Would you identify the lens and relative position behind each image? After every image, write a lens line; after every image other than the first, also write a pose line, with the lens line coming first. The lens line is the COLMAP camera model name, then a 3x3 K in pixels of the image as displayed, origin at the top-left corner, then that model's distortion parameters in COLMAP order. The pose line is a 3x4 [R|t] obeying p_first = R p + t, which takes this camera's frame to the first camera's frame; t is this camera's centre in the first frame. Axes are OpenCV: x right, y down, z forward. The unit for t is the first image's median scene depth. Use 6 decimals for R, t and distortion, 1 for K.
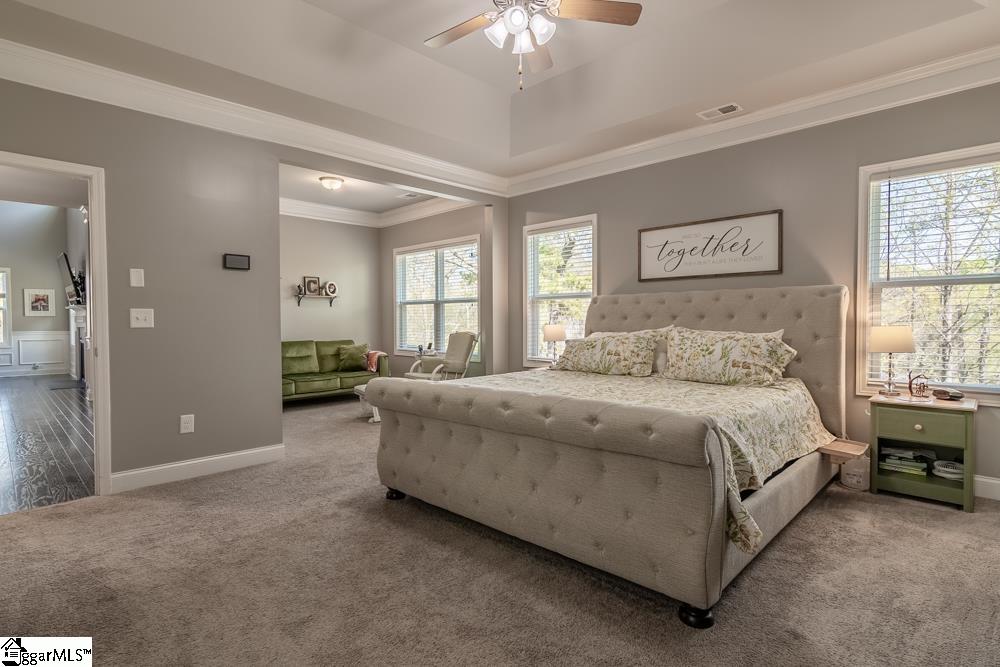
lens RADIAL K [[510.6, 0, 505.9], [0, 510.6, 329.7], [0, 0, 1]] dist [0.002246, 0.001445]
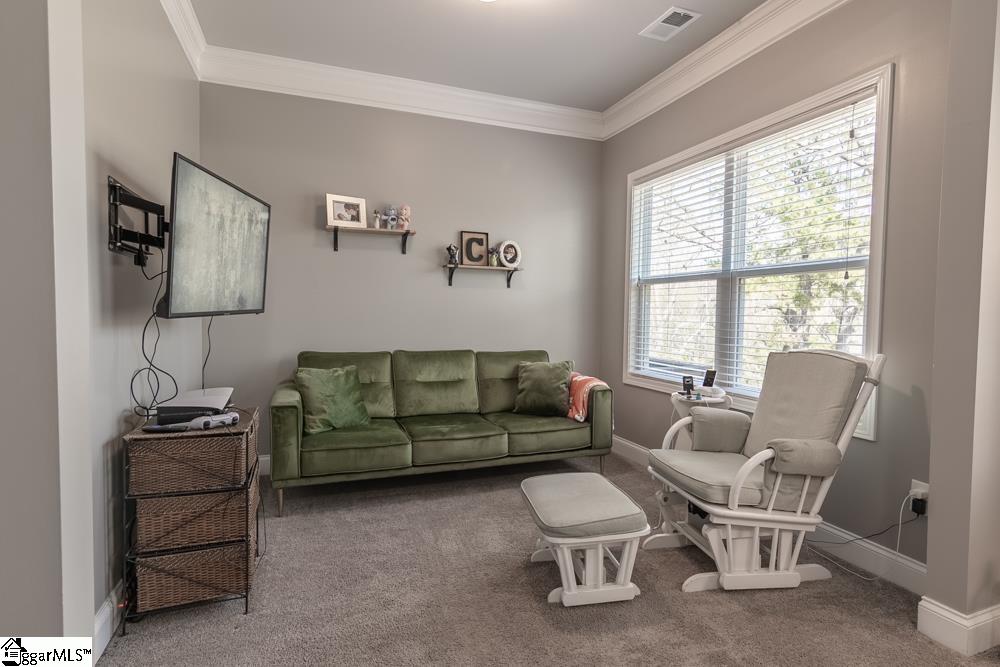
lens RADIAL K [[510.6, 0, 505.9], [0, 510.6, 329.7], [0, 0, 1]] dist [0.002246, 0.001445]
pose [[0.904607, 0.030615, -0.425146, -0.118506], [-0.026624, 0.999528, 0.015327, -0.009332], [0.425415, -0.002546, 0.904995, 0.528751]]
